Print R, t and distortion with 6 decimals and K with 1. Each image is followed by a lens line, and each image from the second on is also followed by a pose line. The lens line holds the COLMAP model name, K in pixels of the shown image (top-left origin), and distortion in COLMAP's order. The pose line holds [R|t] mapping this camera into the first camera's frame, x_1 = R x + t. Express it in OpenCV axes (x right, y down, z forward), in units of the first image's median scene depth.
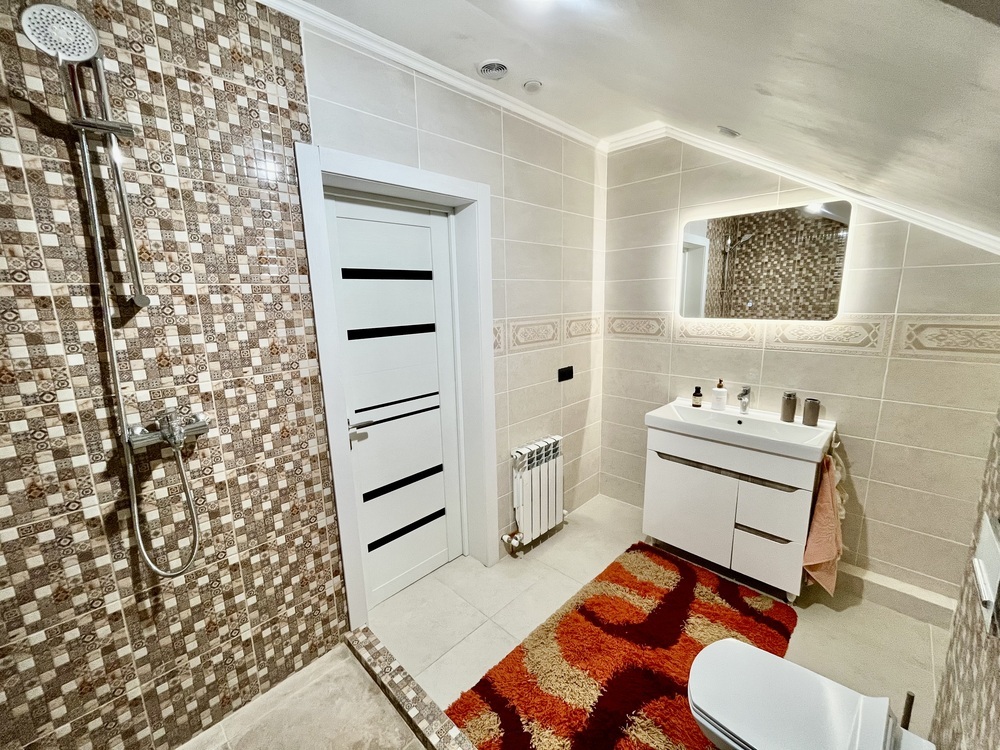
lens RADIAL K [[405.9, 0, 498.0], [0, 405.9, 371.8], [0, 0, 1]] dist [-0.002305, -0.000580]
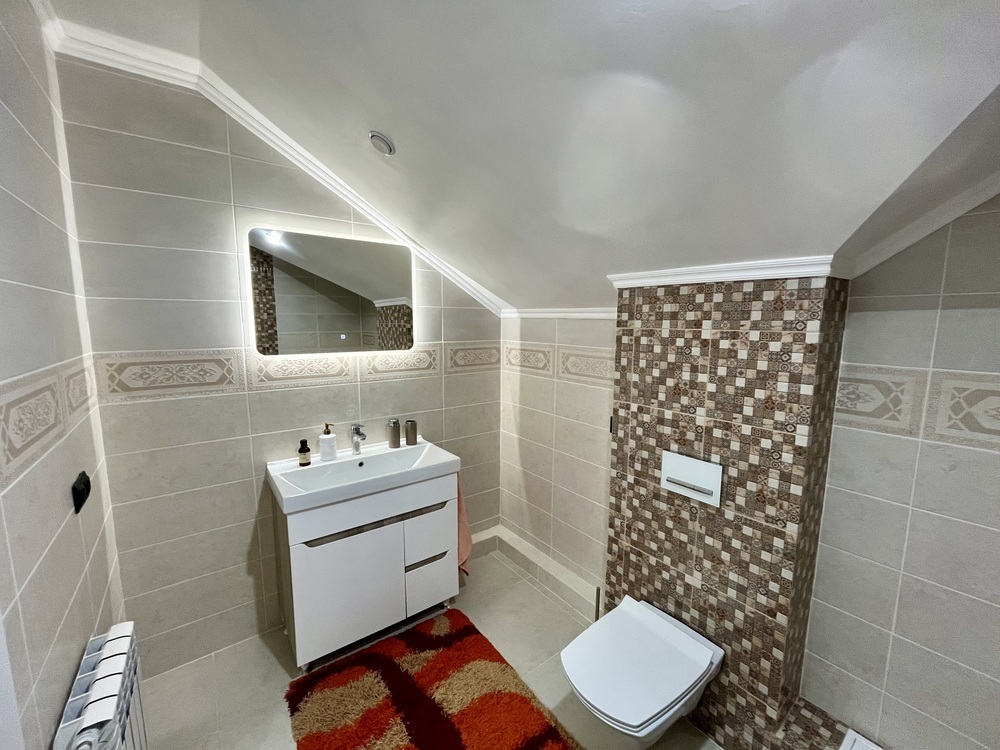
lens RADIAL K [[405.9, 0, 498.4], [0, 405.9, 373.6], [0, 0, 1]] dist [-0.002305, -0.000580]
pose [[0.144270, -0.104702, 0.983984, -0.238120], [0.171295, 0.982017, 0.079377, -0.096094], [-0.974600, 0.157099, 0.159611, 0.522739]]
